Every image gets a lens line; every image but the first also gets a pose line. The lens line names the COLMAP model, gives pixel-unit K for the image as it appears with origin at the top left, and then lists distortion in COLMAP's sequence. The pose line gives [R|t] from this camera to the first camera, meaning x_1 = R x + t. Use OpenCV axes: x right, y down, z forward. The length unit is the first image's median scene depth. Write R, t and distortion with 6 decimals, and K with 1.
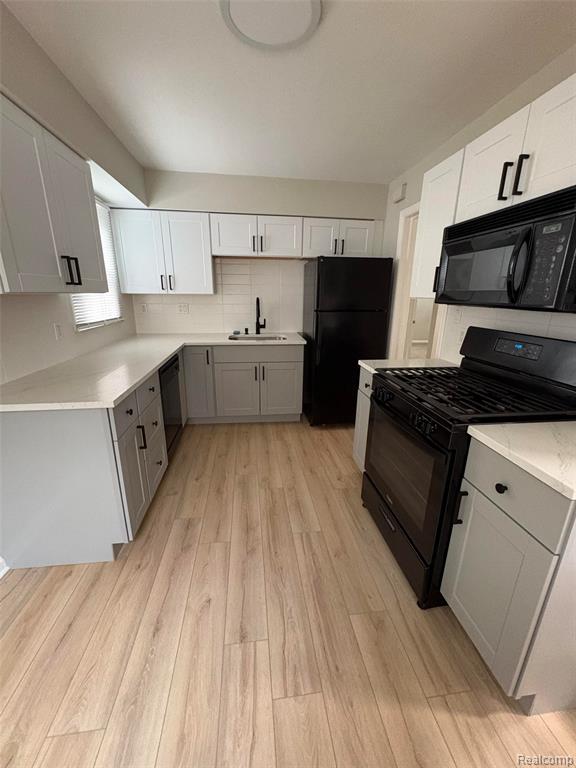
lens RADIAL K [[308.9, 0, 288.6], [0, 308.9, 385.6], [0, 0, 1]] dist [-0.000257, -0.000071]
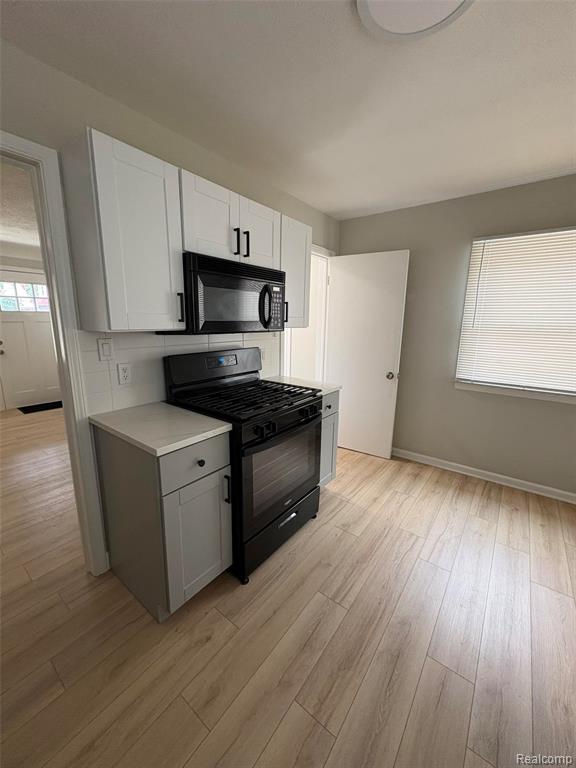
lens RADIAL K [[308.9, 0, 287.7], [0, 308.9, 380.3], [0, 0, 1]] dist [-0.000257, -0.000071]
pose [[-0.713563, -0.164611, 0.680978, -0.358533], [0.176131, 0.898636, 0.401784, -0.469968], [-0.678090, 0.406640, -0.612240, 1.459310]]
